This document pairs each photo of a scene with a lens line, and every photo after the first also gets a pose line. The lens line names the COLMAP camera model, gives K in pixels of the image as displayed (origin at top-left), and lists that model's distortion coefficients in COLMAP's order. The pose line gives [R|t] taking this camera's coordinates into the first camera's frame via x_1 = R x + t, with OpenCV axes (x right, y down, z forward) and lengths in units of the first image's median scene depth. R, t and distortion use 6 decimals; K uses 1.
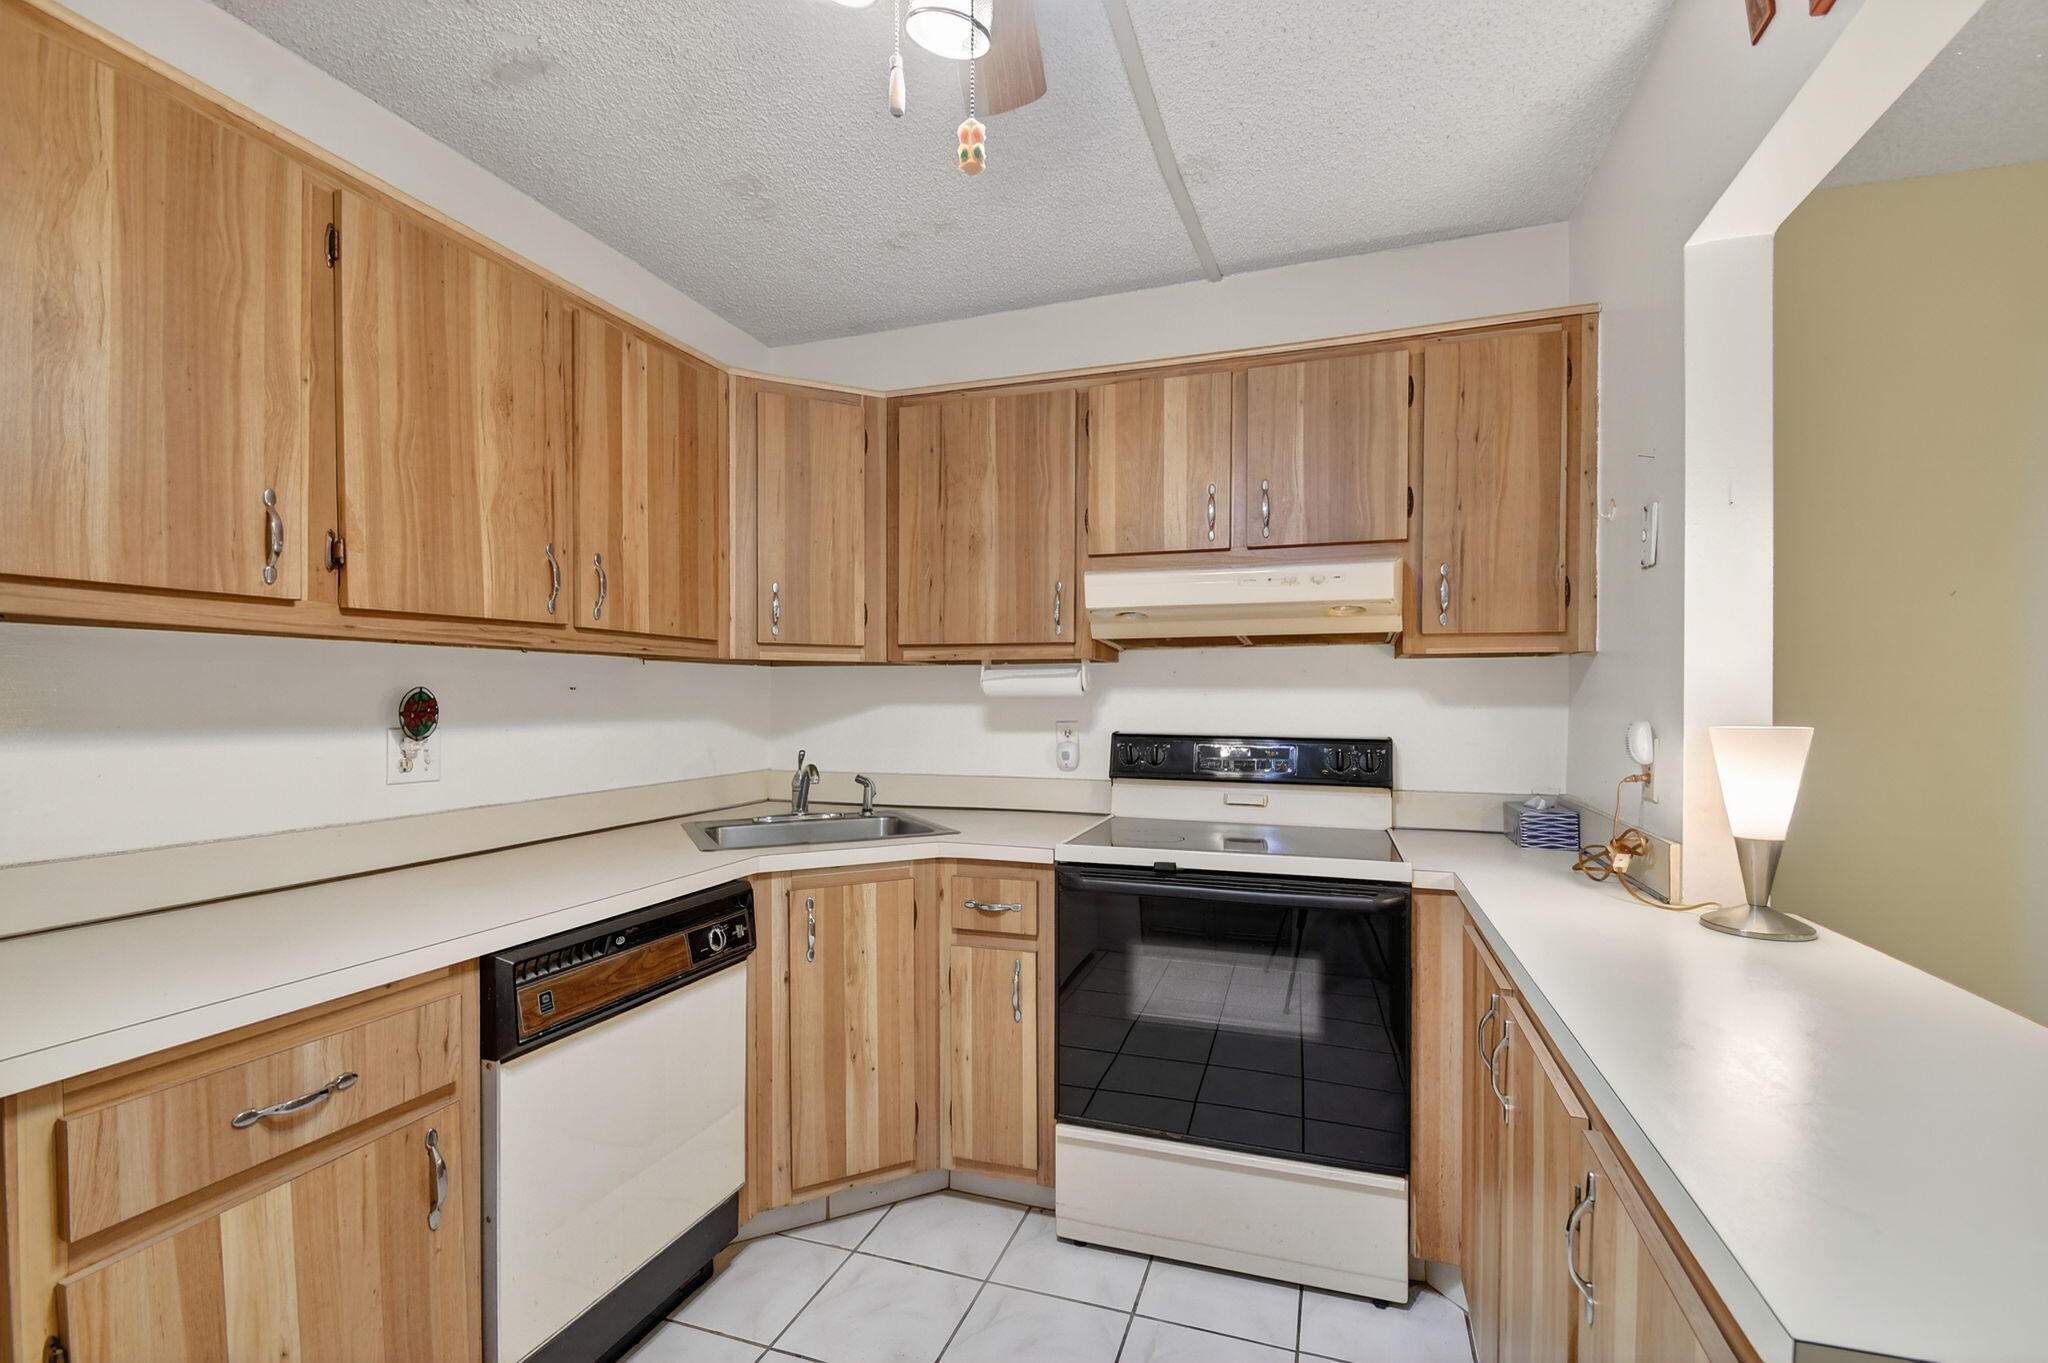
lens RADIAL K [[894.0, 0, 1033.1], [0, 894.0, 702.2], [0, 0, 1]] dist [0.020207, -0.020884]
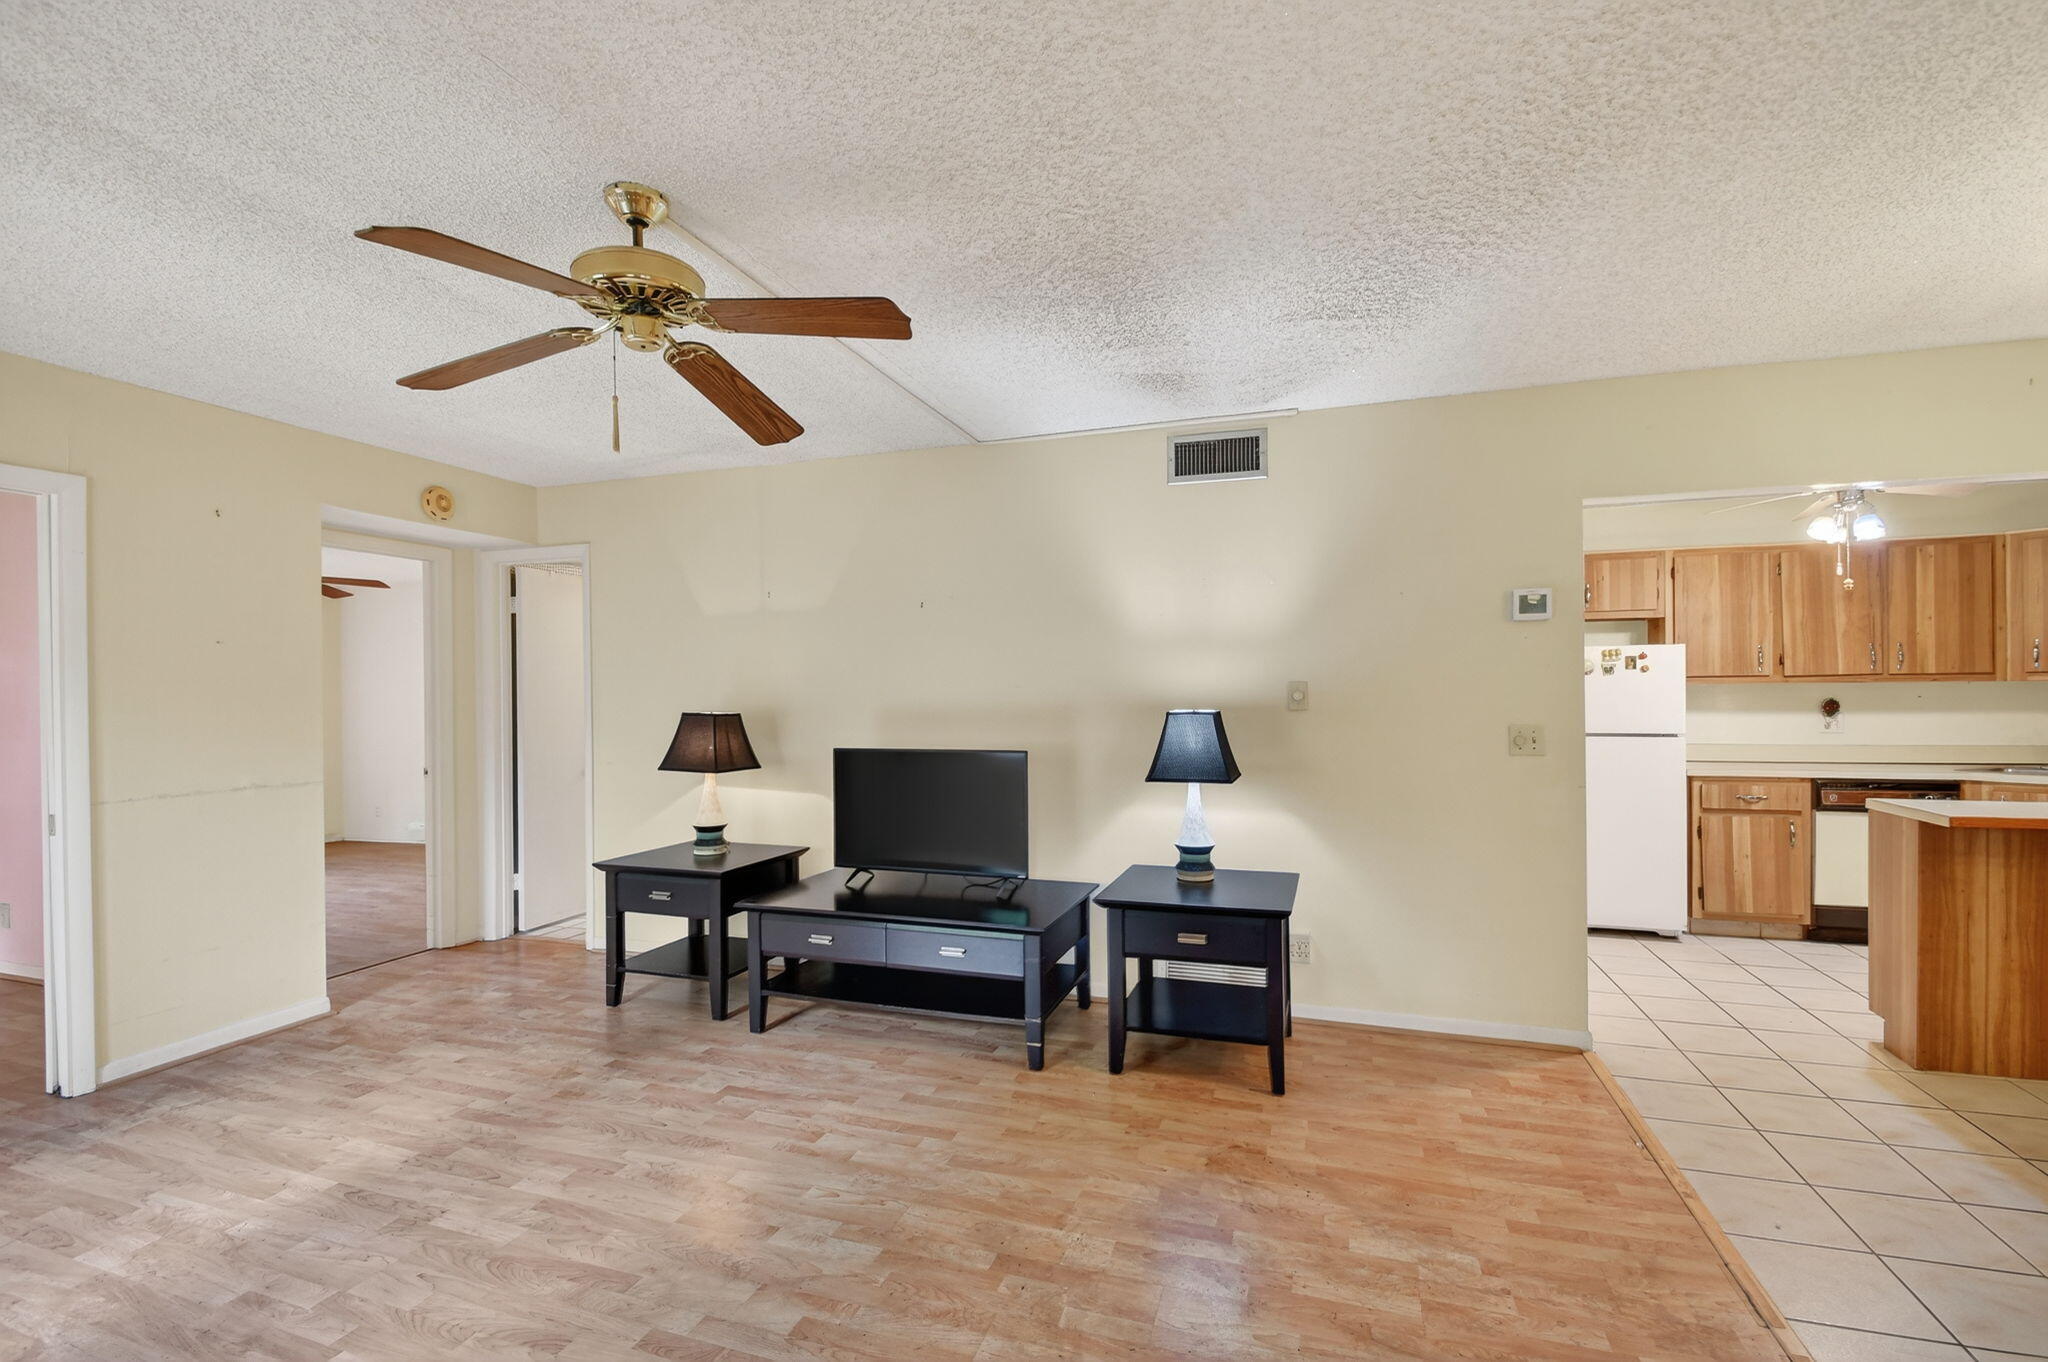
lens RADIAL K [[894.0, 0, 1033.1], [0, 894.0, 701.7], [0, 0, 1]] dist [0.020207, -0.020884]
pose [[0.013589, 0.005667, -0.999892, 1.907552], [0.005476, 0.999969, 0.005742, -0.031641], [0.999893, -0.005553, 0.013558, -1.387309]]
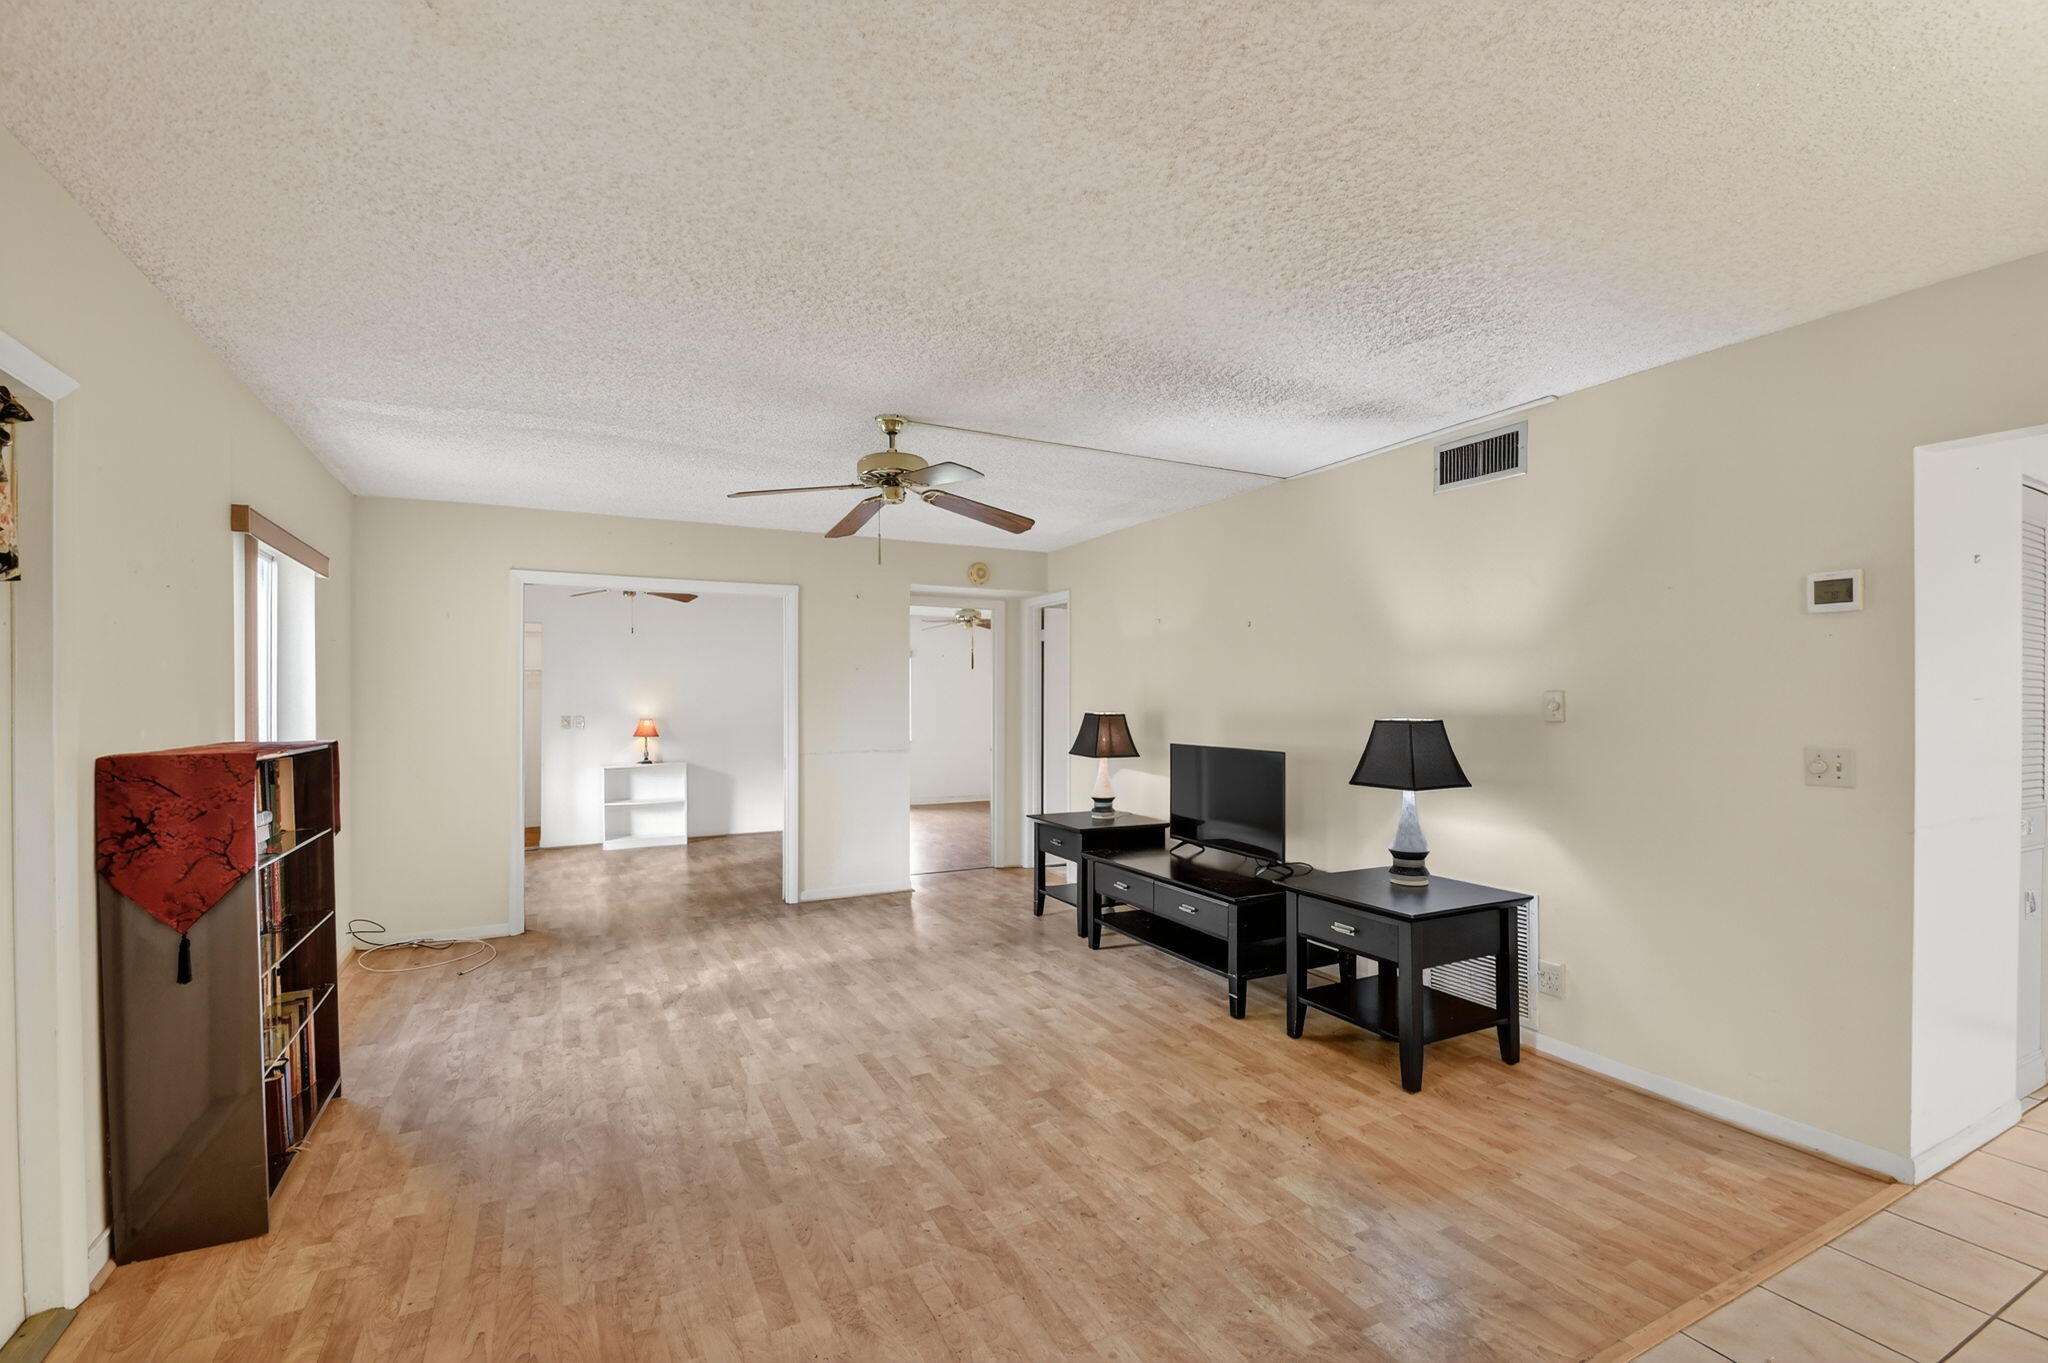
lens RADIAL K [[894.0, 0, 1033.1], [0, 894.0, 702.2], [0, 0, 1]] dist [0.020207, -0.020884]
pose [[-0.685831, -0.001628, -0.727759, 1.989425], [-0.004248, 0.999989, 0.001765, -0.035925], [0.727749, 0.004302, -0.685830, -0.375686]]
